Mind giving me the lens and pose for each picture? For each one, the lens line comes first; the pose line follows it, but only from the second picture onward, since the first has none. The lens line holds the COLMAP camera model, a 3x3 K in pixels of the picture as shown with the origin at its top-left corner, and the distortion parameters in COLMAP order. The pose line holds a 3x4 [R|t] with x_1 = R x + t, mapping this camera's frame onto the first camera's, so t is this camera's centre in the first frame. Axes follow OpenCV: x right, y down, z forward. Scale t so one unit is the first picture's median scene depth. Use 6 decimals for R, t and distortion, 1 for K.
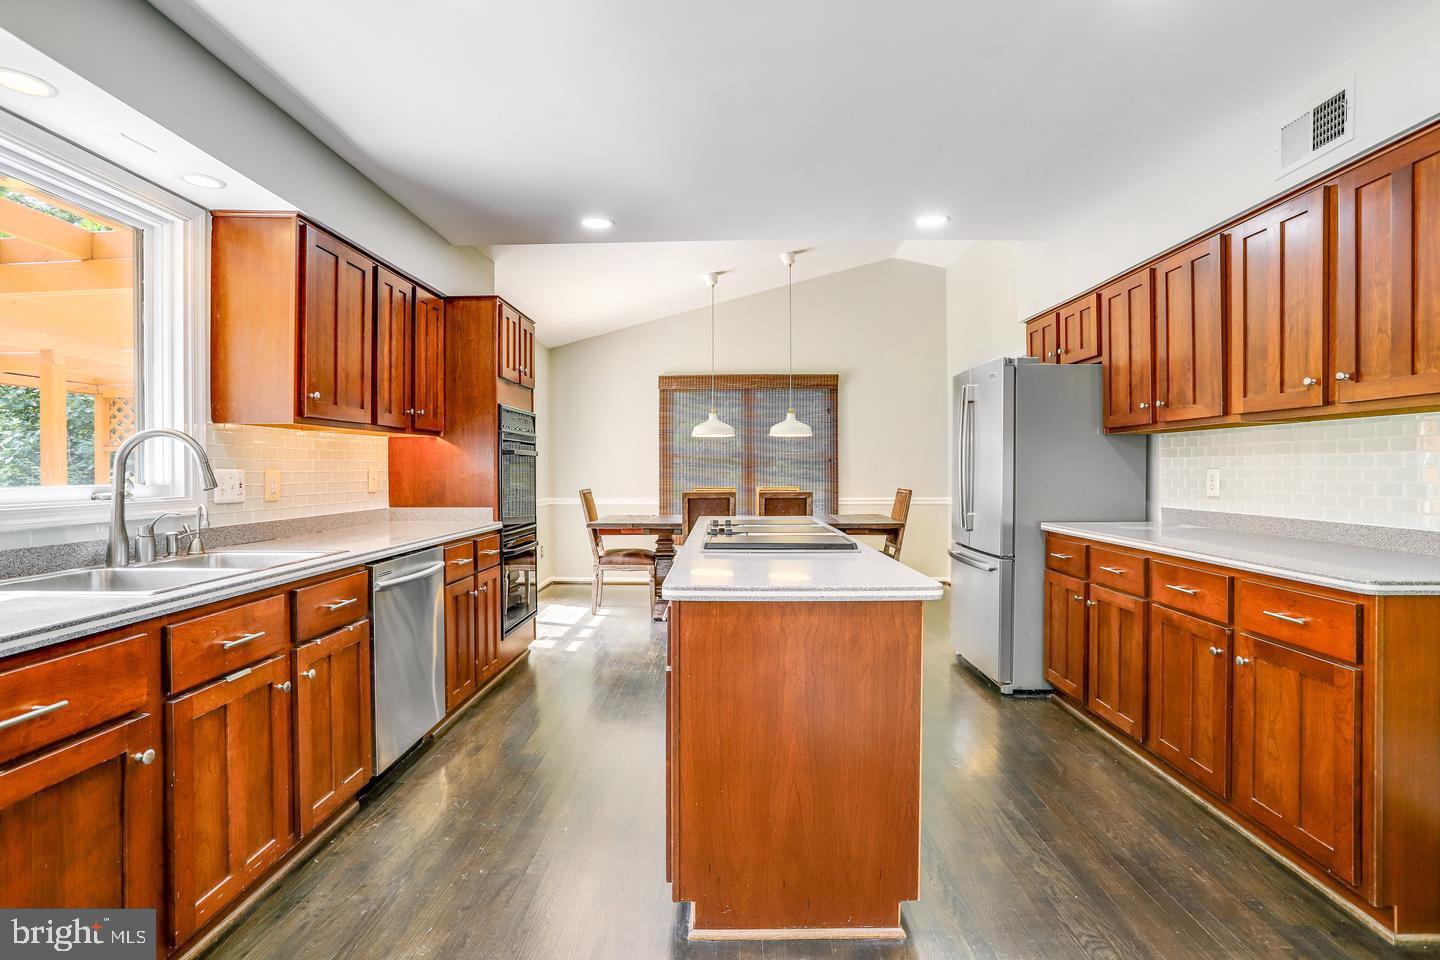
lens RADIAL K [[701.0, 0, 694.7], [0, 701.0, 474.4], [0, 0, 1]] dist [-0.064052, 0.023707]
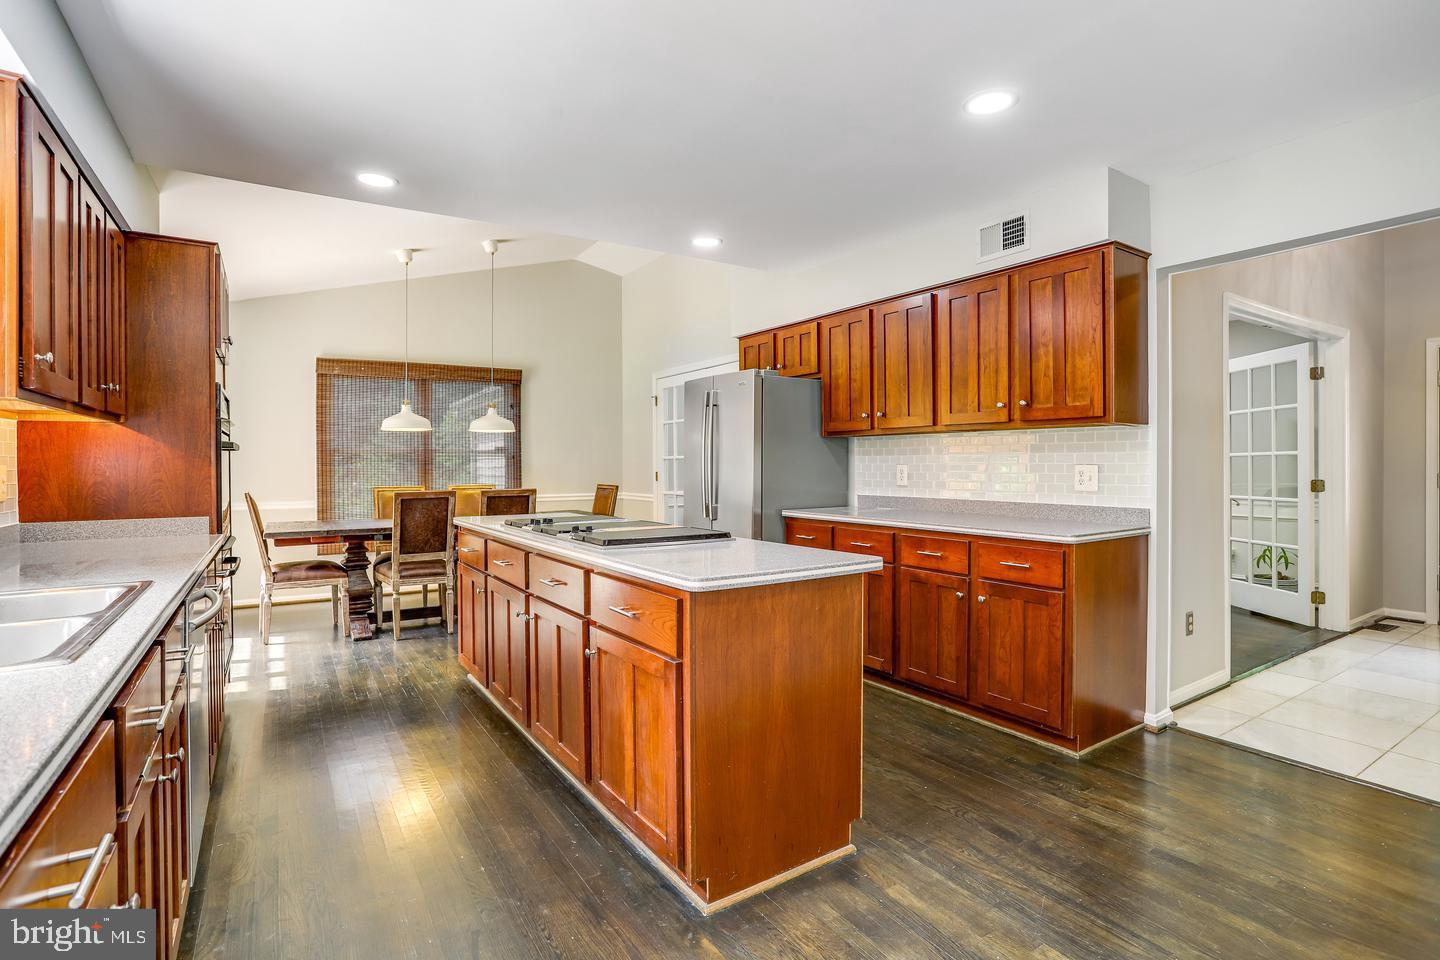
lens RADIAL K [[701.0, 0, 738.1], [0, 701.0, 470.7], [0, 0, 1]] dist [-0.064052, 0.023707]
pose [[0.821624, -0.006390, 0.569994, -0.350051], [0.006849, 0.999976, 0.001338, -0.000515], [-0.569989, 0.002805, 0.821648, 0.068204]]
